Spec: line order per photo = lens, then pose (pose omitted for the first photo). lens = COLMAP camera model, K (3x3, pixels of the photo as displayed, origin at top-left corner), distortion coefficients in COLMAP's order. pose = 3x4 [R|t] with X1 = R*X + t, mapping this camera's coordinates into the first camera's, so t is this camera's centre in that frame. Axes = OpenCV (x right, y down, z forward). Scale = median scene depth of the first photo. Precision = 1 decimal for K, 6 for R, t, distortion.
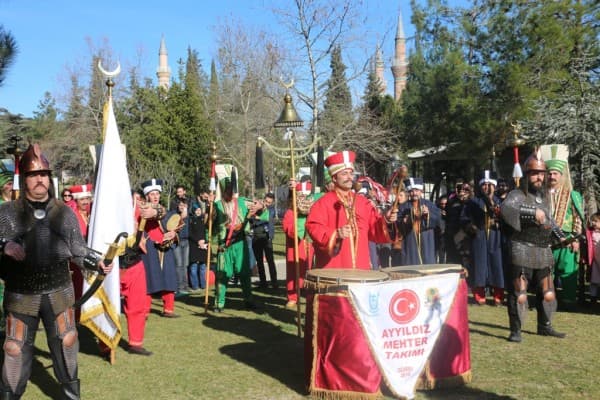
lens RADIAL K [[668.9, 0, 300.0], [0, 668.9, 200.0], [0, 0, 1]] dist [0.079768, 0.011150]
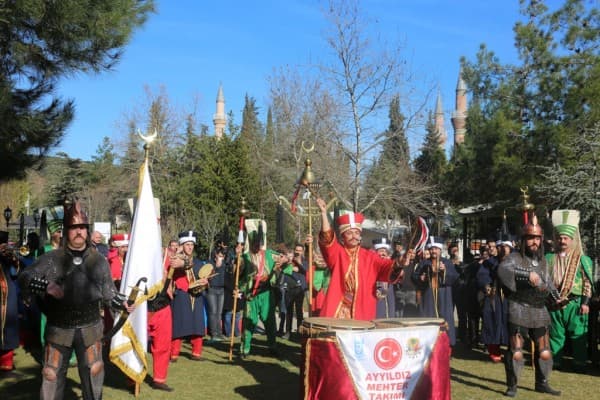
lens RADIAL K [[686.7, 0, 300.6], [0, 686.7, 214.9], [0, 0, 1]] dist [0.108116, 0.000819]
pose [[0.996522, 0.030036, -0.077732, 0.059240], [-0.034135, 0.998066, -0.051946, -0.005531], [0.076021, 0.054418, 0.995620, -0.114838]]
